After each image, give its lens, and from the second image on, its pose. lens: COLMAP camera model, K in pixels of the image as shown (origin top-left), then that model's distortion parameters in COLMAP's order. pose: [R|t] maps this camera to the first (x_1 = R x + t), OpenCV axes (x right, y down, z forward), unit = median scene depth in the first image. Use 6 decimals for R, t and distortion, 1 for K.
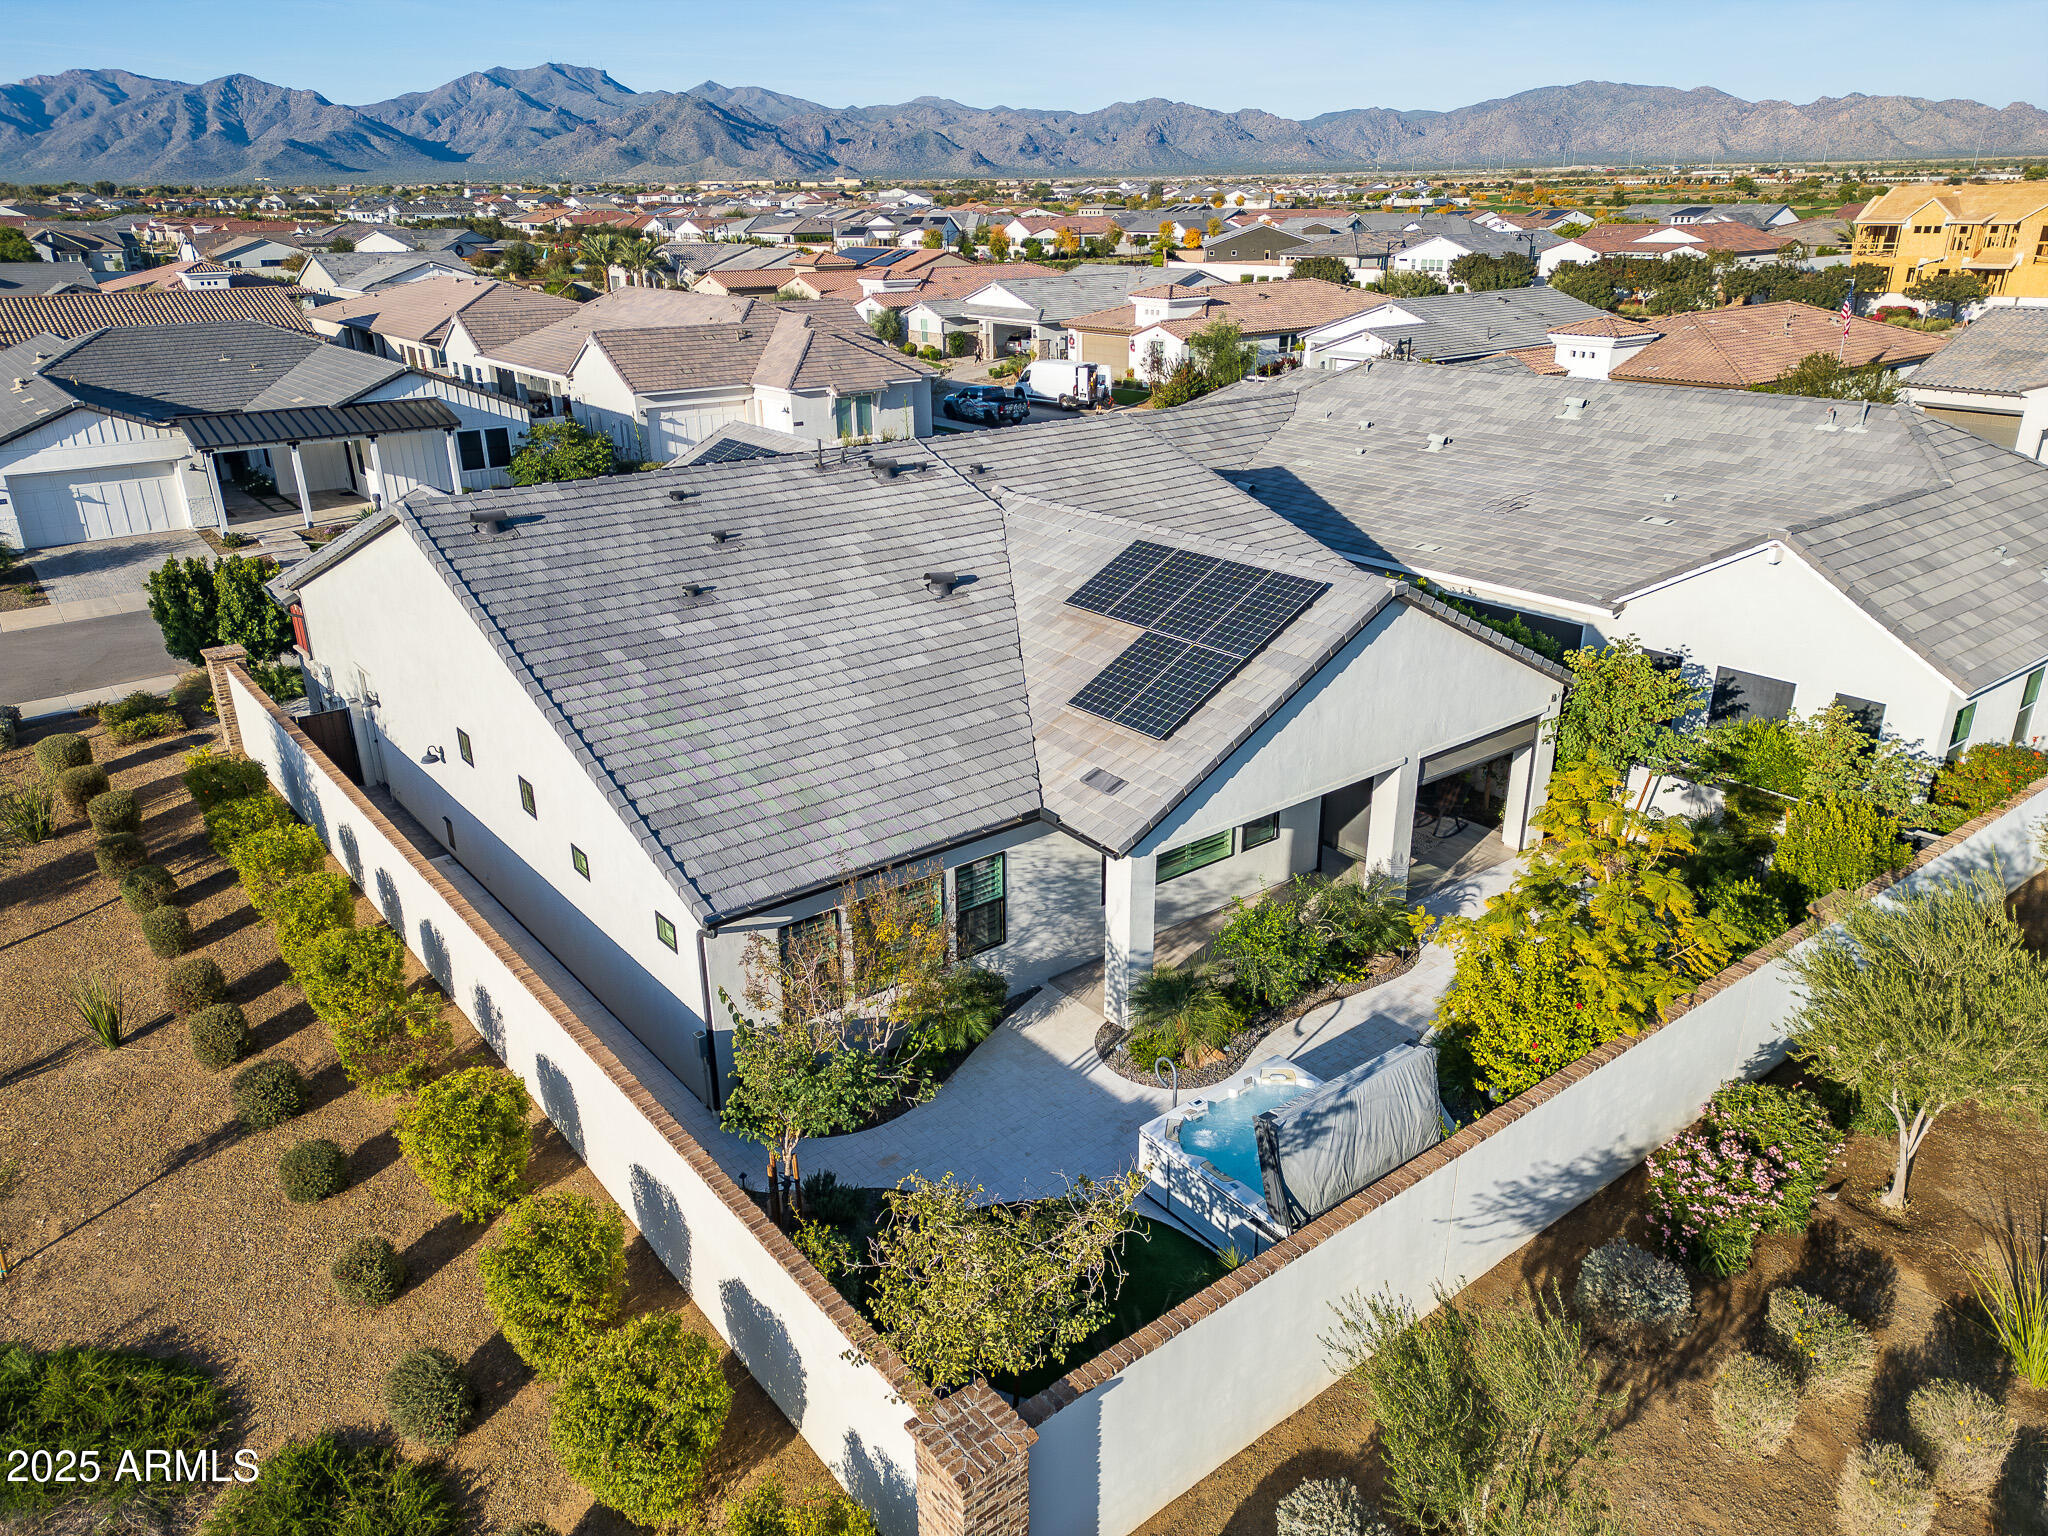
lens RADIAL K [[1433.4, 0, 1024.0], [0, 1433.4, 768.0], [0, 0, 1]] dist [0.080261, -0.076732]
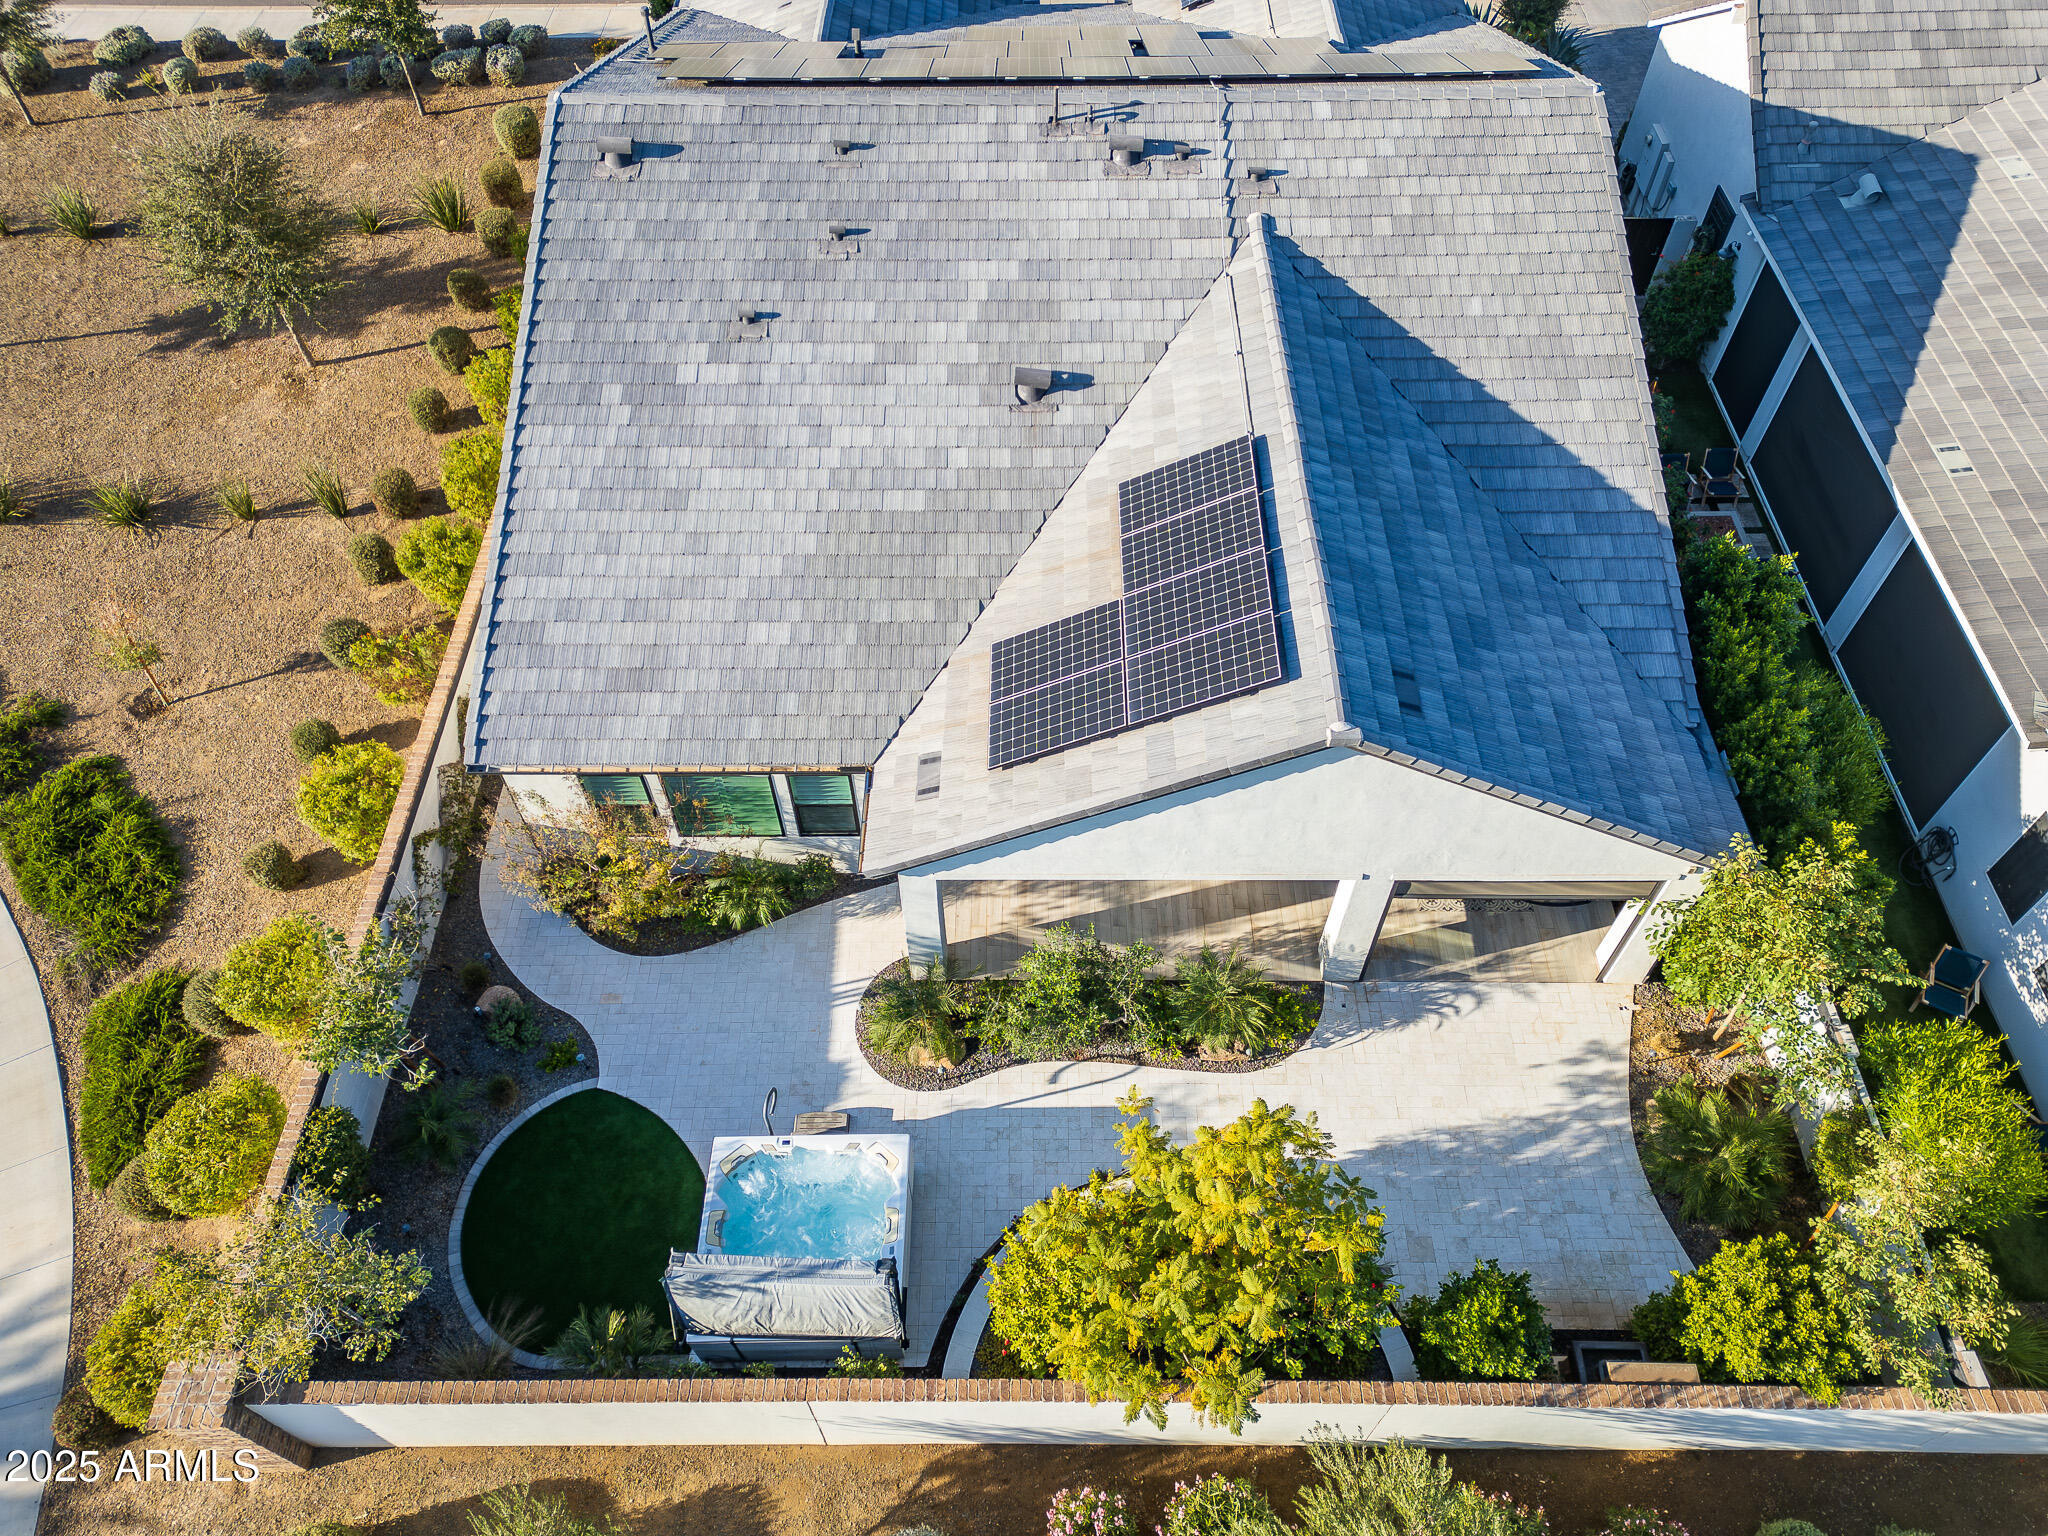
lens RADIAL K [[1433.4, 0, 1024.0], [0, 1433.4, 768.0], [0, 0, 1]] dist [0.080261, -0.076732]
pose [[0.783634, 0.497968, -0.371409, 0.371289], [-0.231693, 0.789009, 0.569019, -0.444447], [0.576399, -0.359850, 0.733670, 0.329112]]
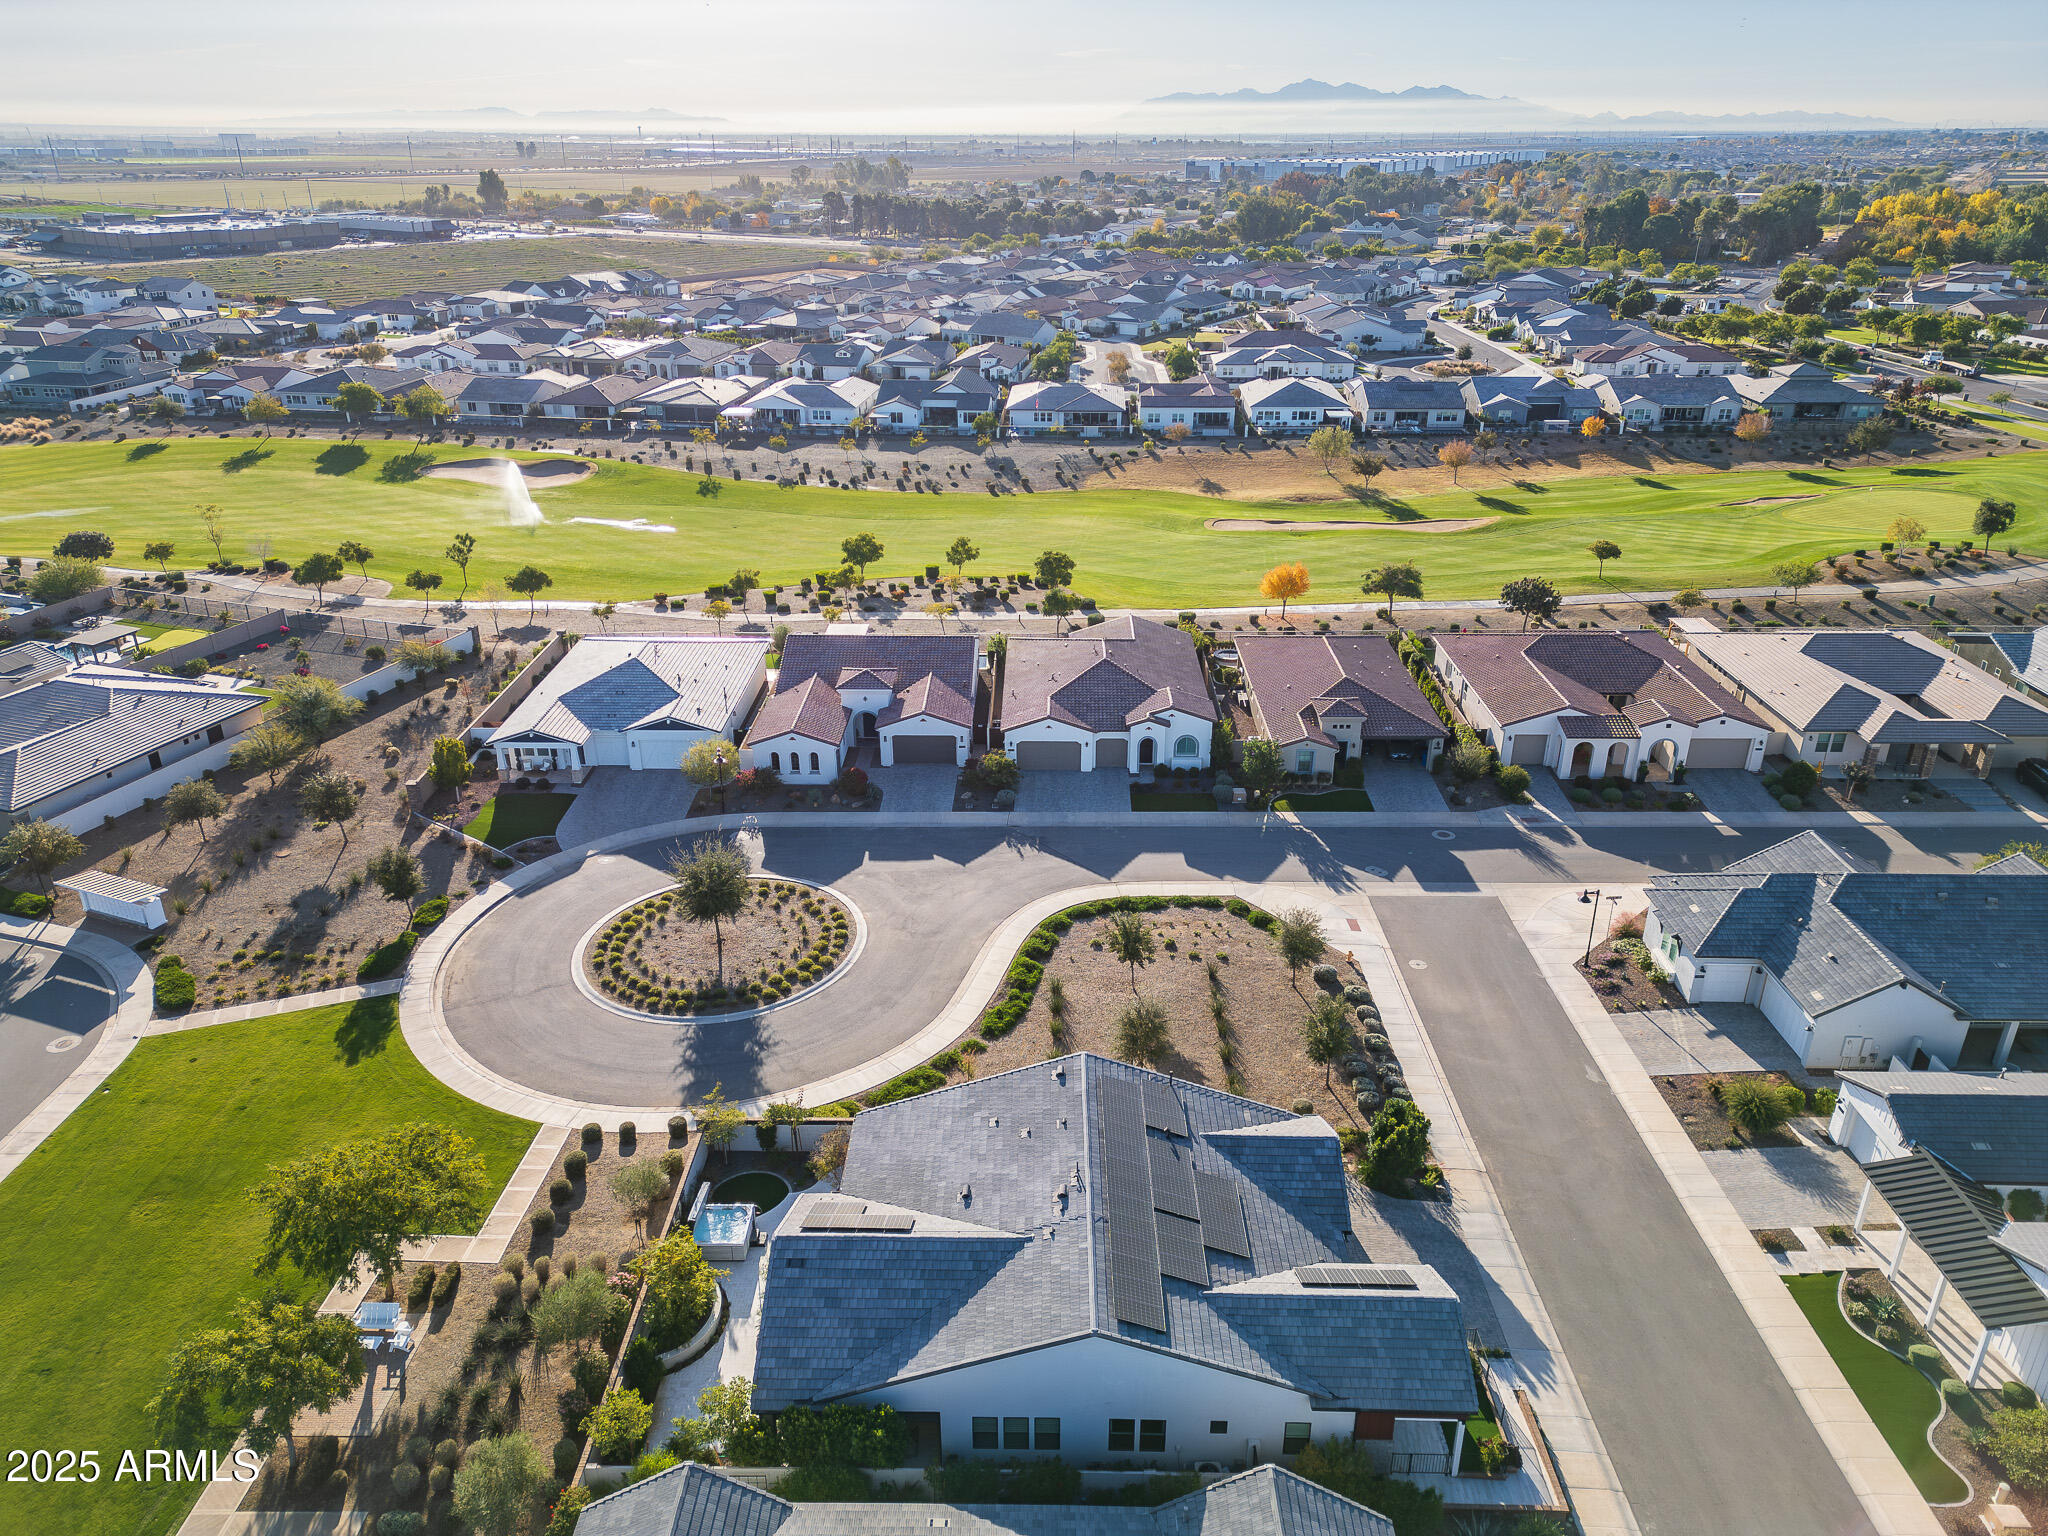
lens RADIAL K [[1424.0, 0, 1022.3], [0, 1424.0, 782.4], [0, 0, 1]] dist [0.093309, -0.101186]
pose [[-0.635066, 0.333821, -0.696603, 1.333938], [-0.275613, 0.744522, 0.608050, -2.148841], [0.721616, 0.578144, -0.380815, 1.642508]]
